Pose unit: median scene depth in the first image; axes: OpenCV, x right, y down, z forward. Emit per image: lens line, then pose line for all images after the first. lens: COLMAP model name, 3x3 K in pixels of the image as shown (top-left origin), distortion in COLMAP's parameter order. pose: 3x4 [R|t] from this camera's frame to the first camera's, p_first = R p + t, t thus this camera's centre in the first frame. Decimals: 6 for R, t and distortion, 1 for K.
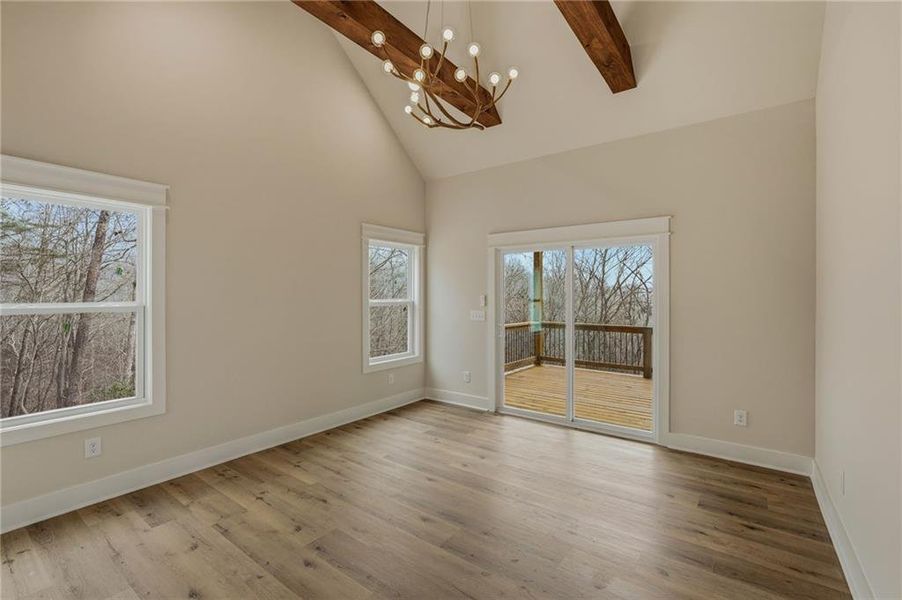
lens RADIAL K [[401.5, 0, 449.7], [0, 401.5, 294.9], [0, 0, 1]] dist [-0.001550, 0.000579]
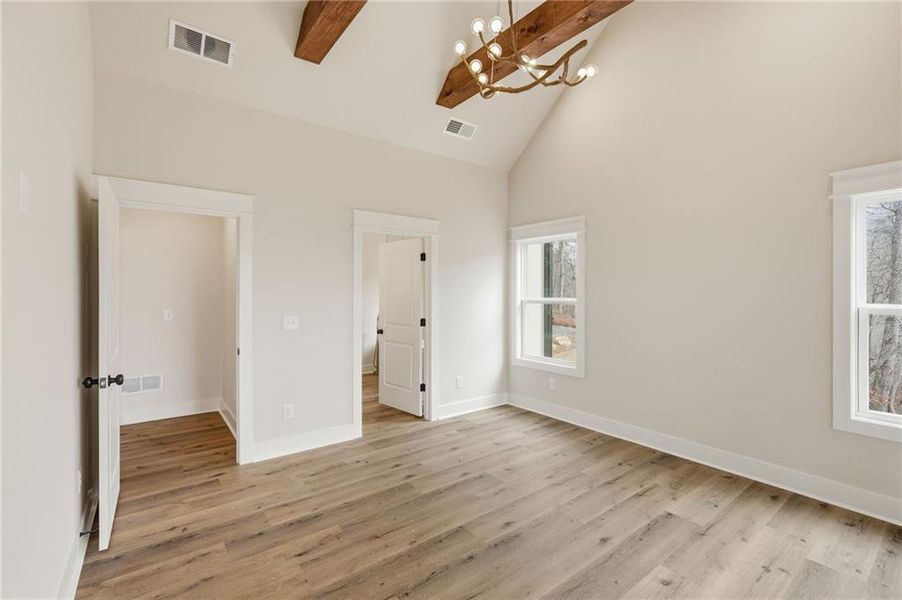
lens RADIAL K [[401.5, 0, 449.7], [0, 401.5, 294.9], [0, 0, 1]] dist [-0.001550, 0.000579]
pose [[-0.275137, 0.001524, -0.961404, 0.693758], [-0.006133, 0.999976, 0.003340, 0.004094], [0.961385, 0.006815, -0.275121, 0.862579]]
